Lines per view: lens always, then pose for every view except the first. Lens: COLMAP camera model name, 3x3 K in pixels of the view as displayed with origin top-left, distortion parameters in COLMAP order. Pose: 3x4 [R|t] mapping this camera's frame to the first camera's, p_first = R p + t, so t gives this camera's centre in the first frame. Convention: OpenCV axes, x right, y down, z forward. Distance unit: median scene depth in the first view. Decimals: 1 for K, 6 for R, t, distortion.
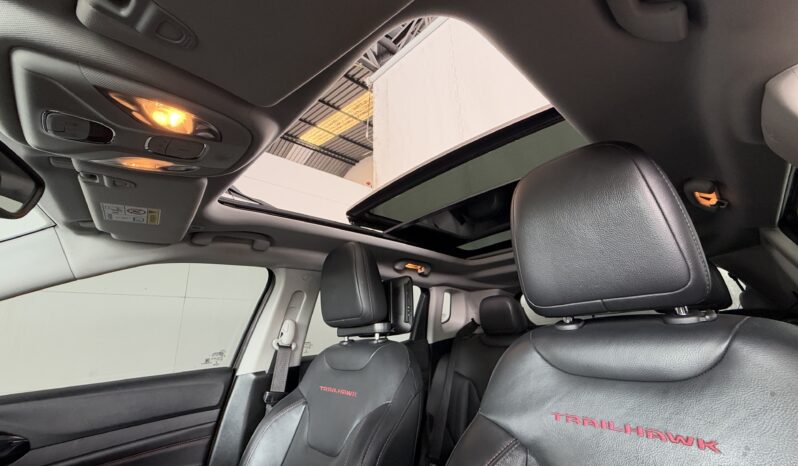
lens RADIAL K [[338.5, 0, 400.7], [0, 338.5, 232.8], [0, 0, 1]] dist [-0.000669, 0.000667]
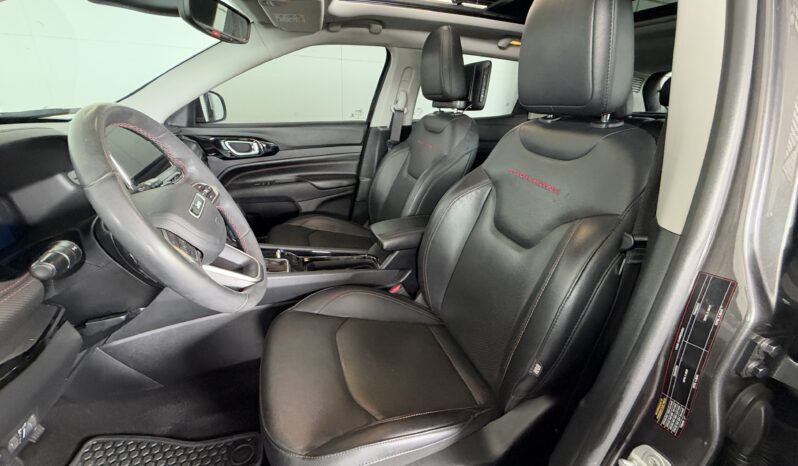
lens RADIAL K [[338.5, 0, 398.1], [0, 338.5, 240.0], [0, 0, 1]] dist [-0.000669, 0.000667]
pose [[0.902863, 0.236521, -0.359020, 0.300553], [0.049971, 0.771678, 0.634047, -0.149013], [0.427014, -0.590398, 0.684901, -0.298979]]
